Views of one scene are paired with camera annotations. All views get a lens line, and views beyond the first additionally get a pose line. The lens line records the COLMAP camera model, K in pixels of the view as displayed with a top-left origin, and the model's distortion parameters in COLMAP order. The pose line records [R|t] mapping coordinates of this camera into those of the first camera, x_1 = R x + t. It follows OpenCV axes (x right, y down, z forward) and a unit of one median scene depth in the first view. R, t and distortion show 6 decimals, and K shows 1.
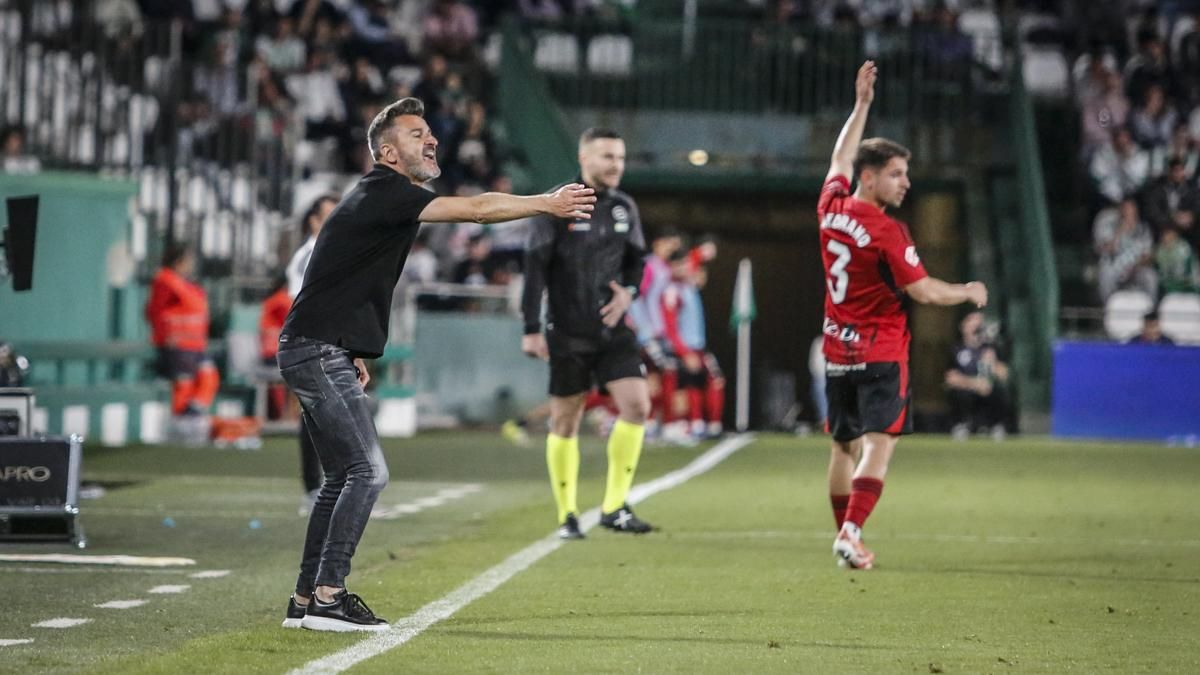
lens RADIAL K [[7517.2, 0, 599.1], [0, 7517.2, 336.8], [0, 0, 1]] dist [0.497593, 0.000000]
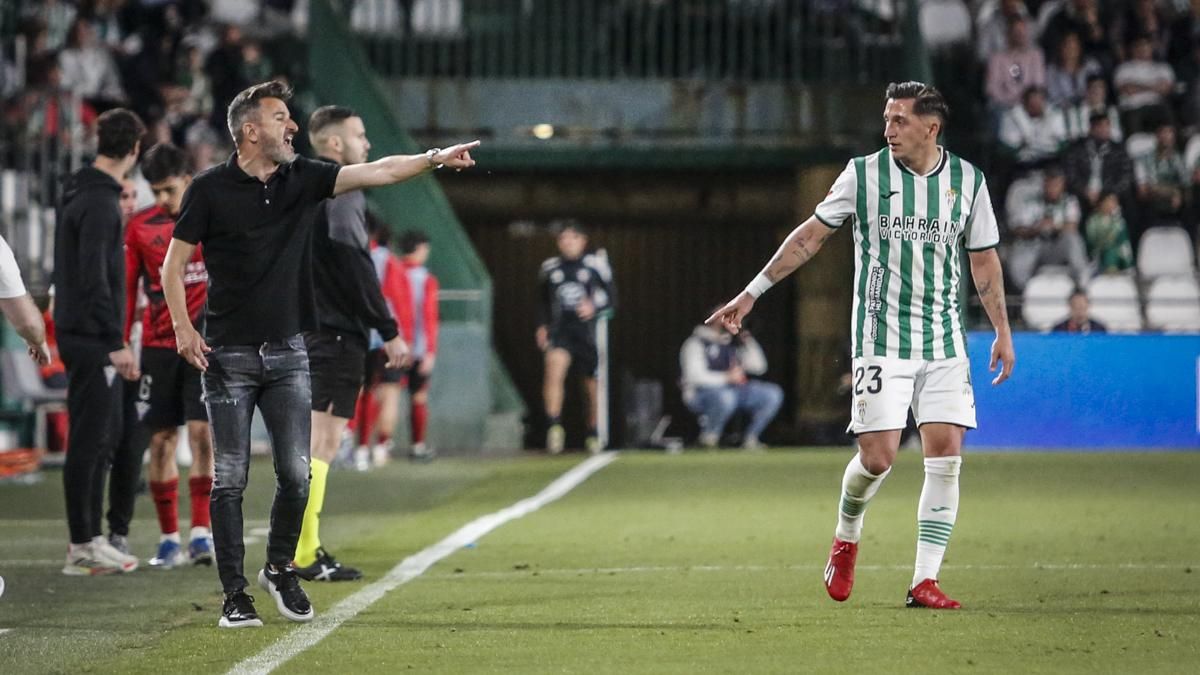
lens RADIAL K [[7517.2, 0, 601.1], [0, 7517.2, 338.9], [0, 0, 1]] dist [0.497593, 0.000000]
pose [[0.999592, -0.027314, 0.008400, 0.011944], [0.027286, 0.999622, 0.003448, -0.002960], [-0.008491, -0.003218, 0.999959, 0.144459]]
